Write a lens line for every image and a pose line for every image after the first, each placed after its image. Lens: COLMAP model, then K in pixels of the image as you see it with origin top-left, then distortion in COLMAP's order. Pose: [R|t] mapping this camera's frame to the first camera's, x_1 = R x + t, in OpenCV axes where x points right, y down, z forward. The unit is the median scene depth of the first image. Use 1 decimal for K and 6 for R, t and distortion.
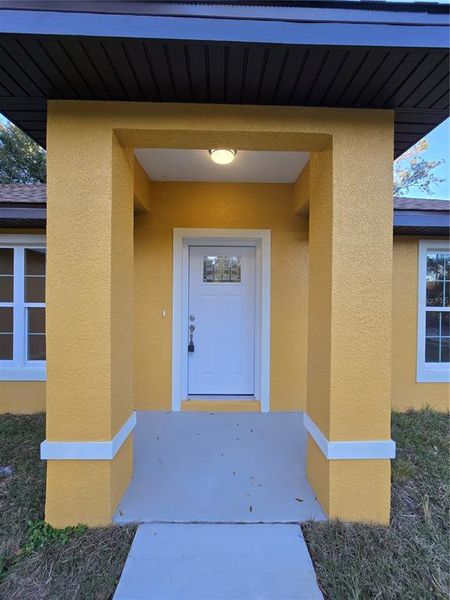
lens RADIAL K [[245.8, 0, 225.0], [0, 245.8, 300.0], [0, 0, 1]] dist [-0.005947, 0.001306]
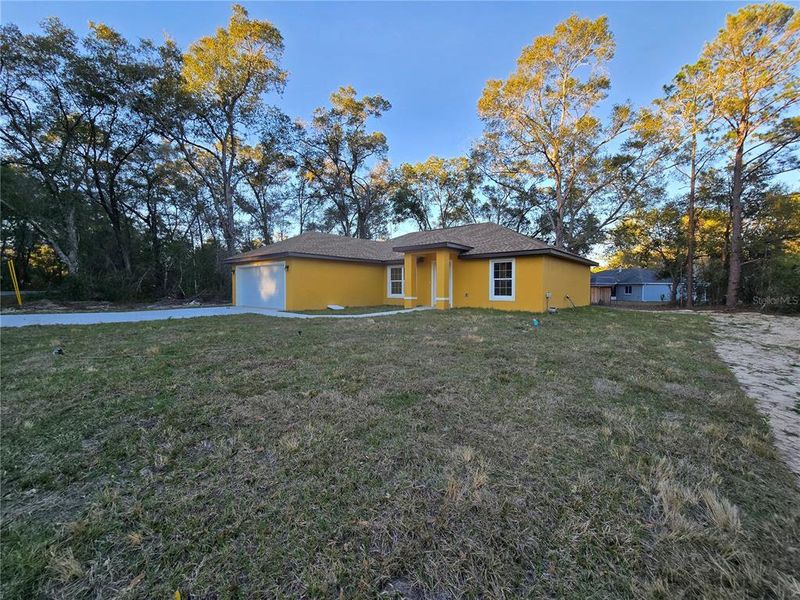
lens RADIAL K [[327.8, 0, 400.1], [0, 327.8, 298.0], [0, 0, 1]] dist [-0.005947, 0.001306]
pose [[0.750813, 0.007514, -0.660472, 2.889100], [0.003165, 0.999883, 0.014973, 0.226635], [0.660507, -0.013332, 0.750702, -3.304777]]
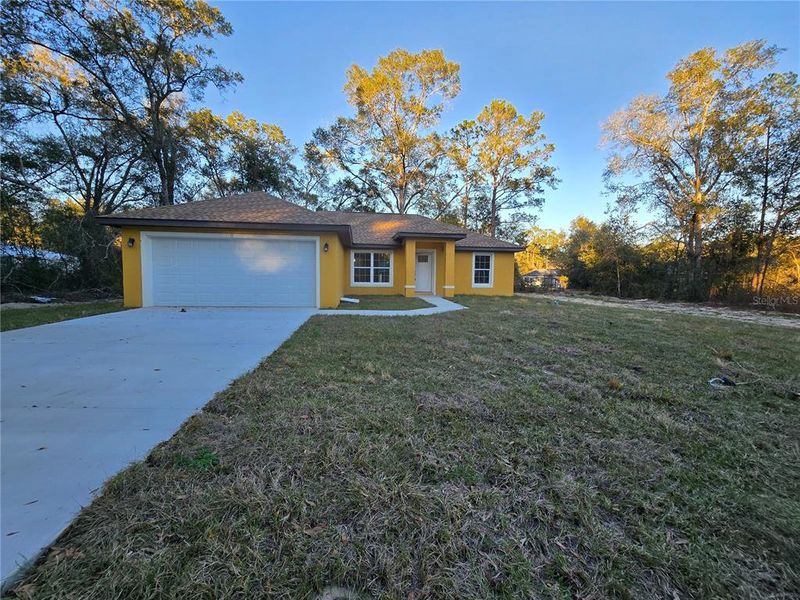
lens RADIAL K [[327.8, 0, 400.1], [0, 327.8, 298.0], [0, 0, 1]] dist [-0.005947, 0.001306]
pose [[0.993885, -0.005571, 0.110281, -0.972657], [-0.001394, 0.998014, 0.062977, 0.168432], [-0.110412, -0.062746, 0.991903, -4.196171]]
